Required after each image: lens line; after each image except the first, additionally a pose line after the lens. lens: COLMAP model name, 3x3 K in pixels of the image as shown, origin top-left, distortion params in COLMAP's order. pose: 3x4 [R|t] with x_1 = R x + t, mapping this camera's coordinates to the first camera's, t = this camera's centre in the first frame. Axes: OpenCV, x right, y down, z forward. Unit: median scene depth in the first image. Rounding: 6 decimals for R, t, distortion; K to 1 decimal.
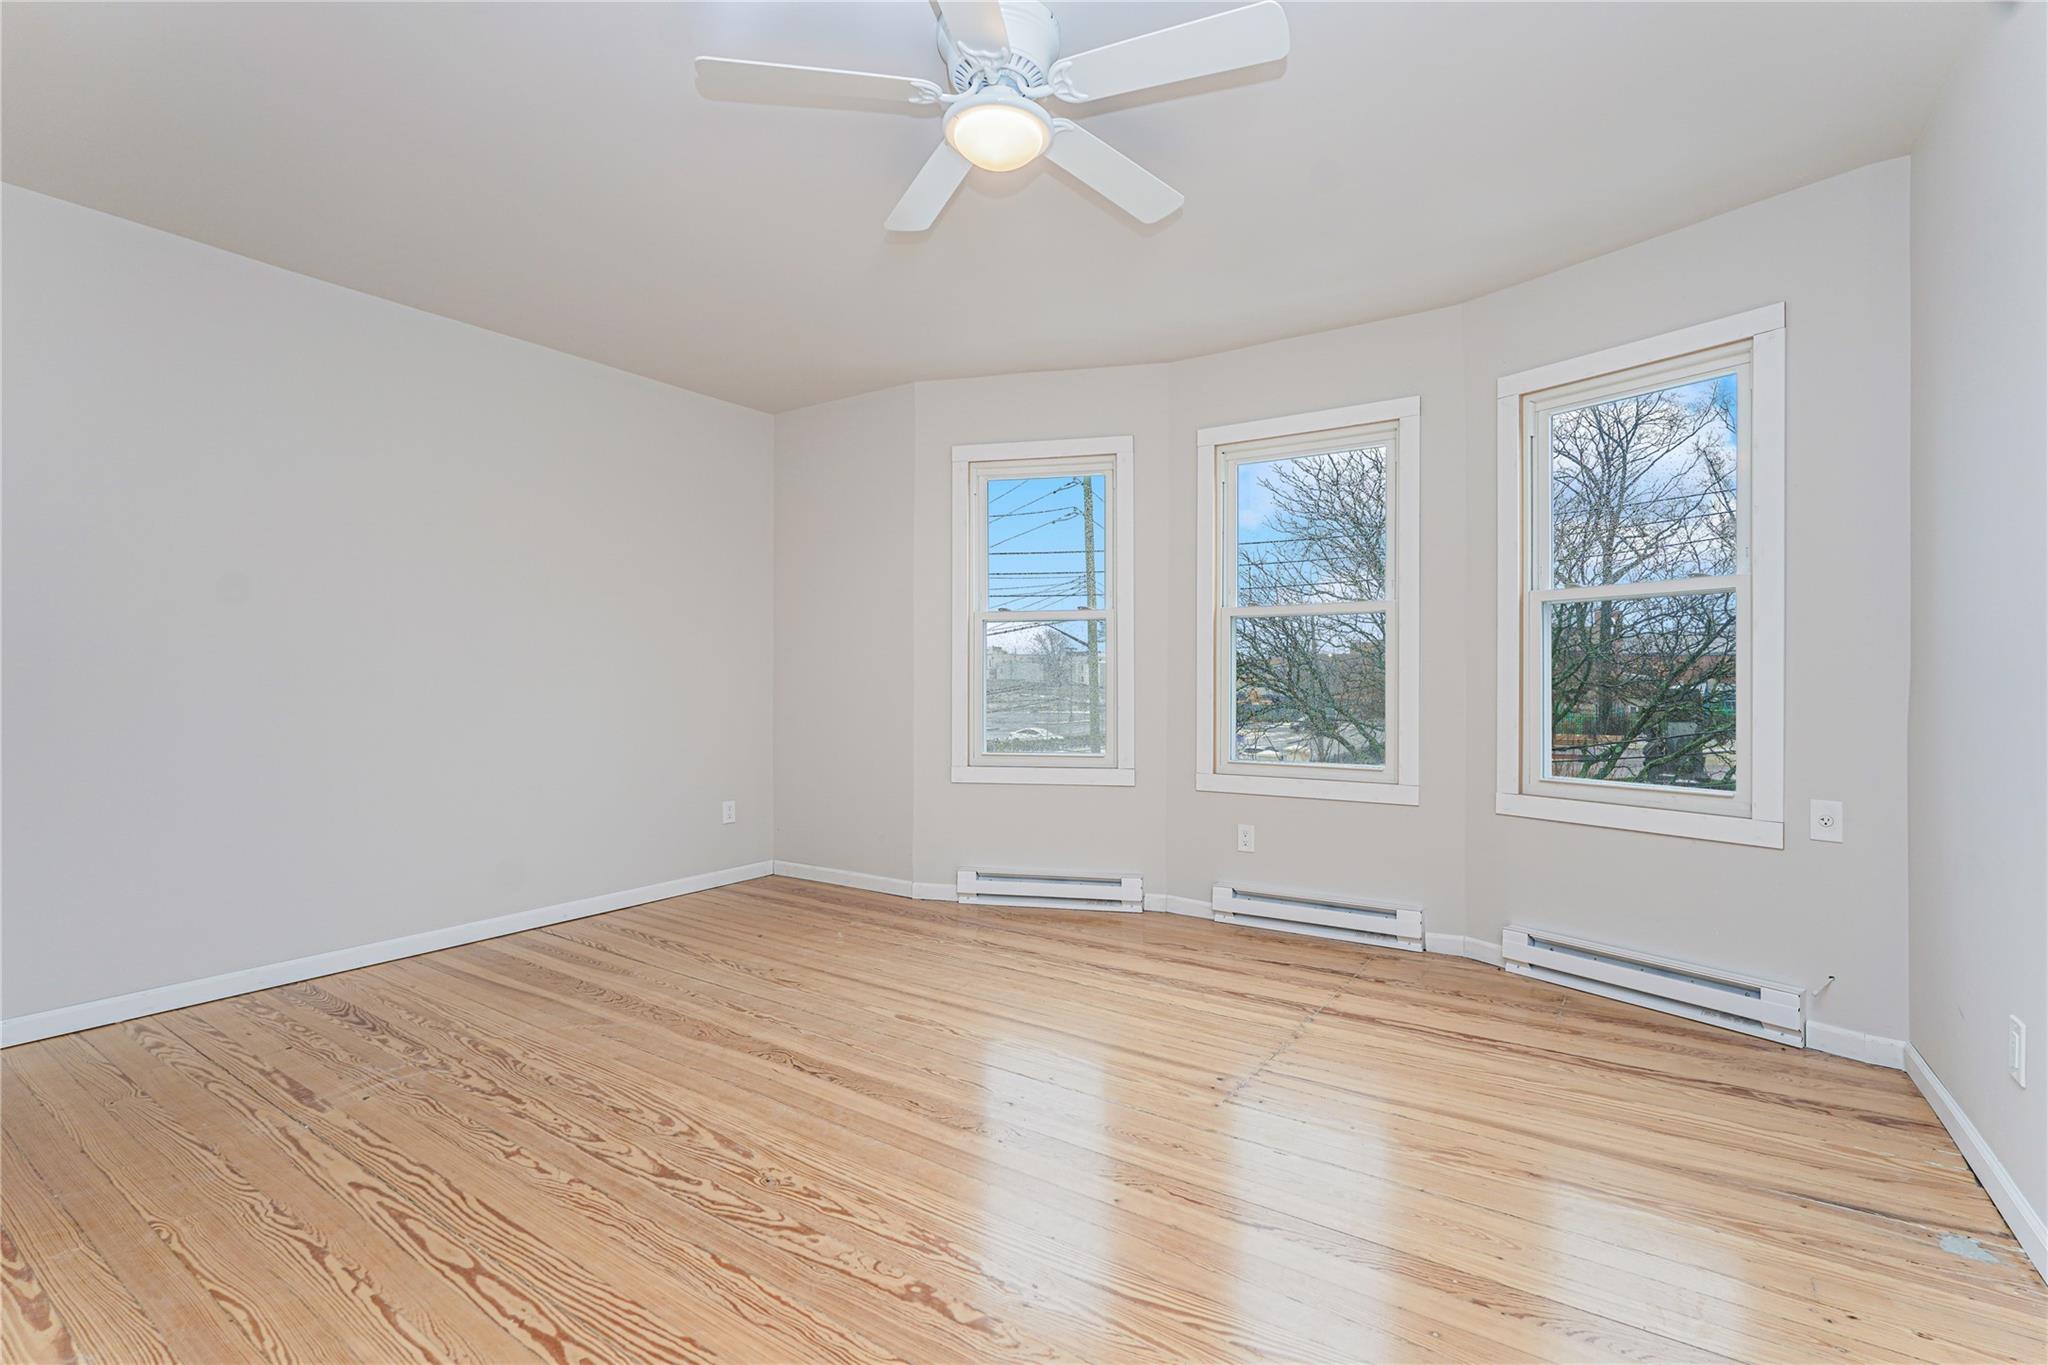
lens RADIAL K [[927.4, 0, 1023.7], [0, 927.4, 675.4], [0, 0, 1]] dist [-0.012653, 0.005490]
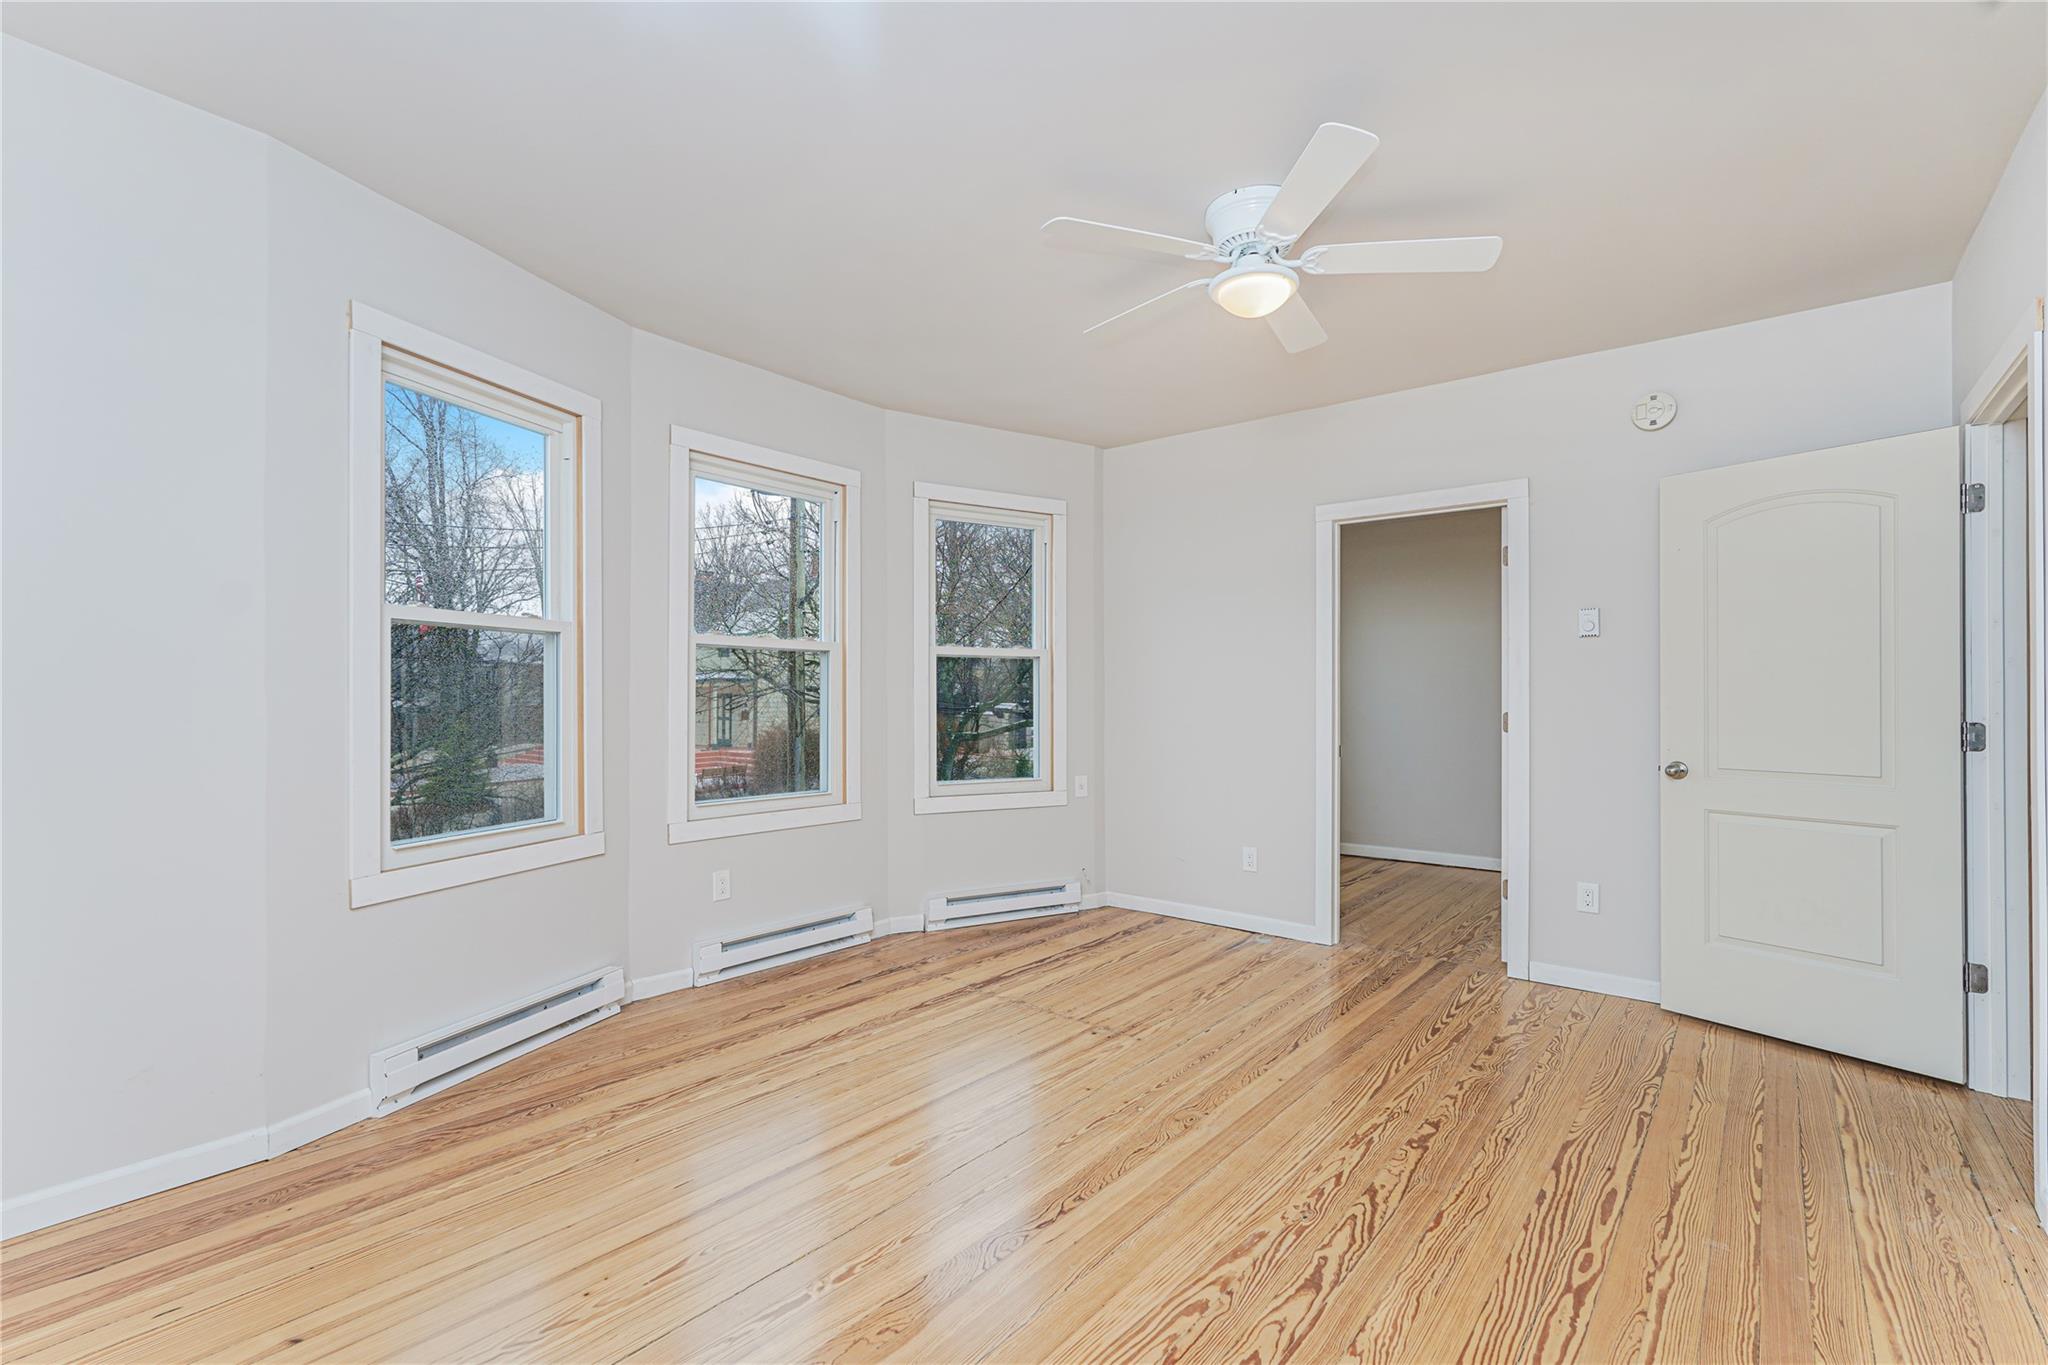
lens RADIAL K [[927.4, 0, 1063.6], [0, 927.4, 703.2], [0, 0, 1]] dist [-0.012653, 0.005490]
pose [[0.054261, -0.001806, 0.998525, -0.923611], [-0.009722, 0.999950, 0.002337, -0.014832], [-0.998479, -0.009835, 0.054240, 0.857943]]
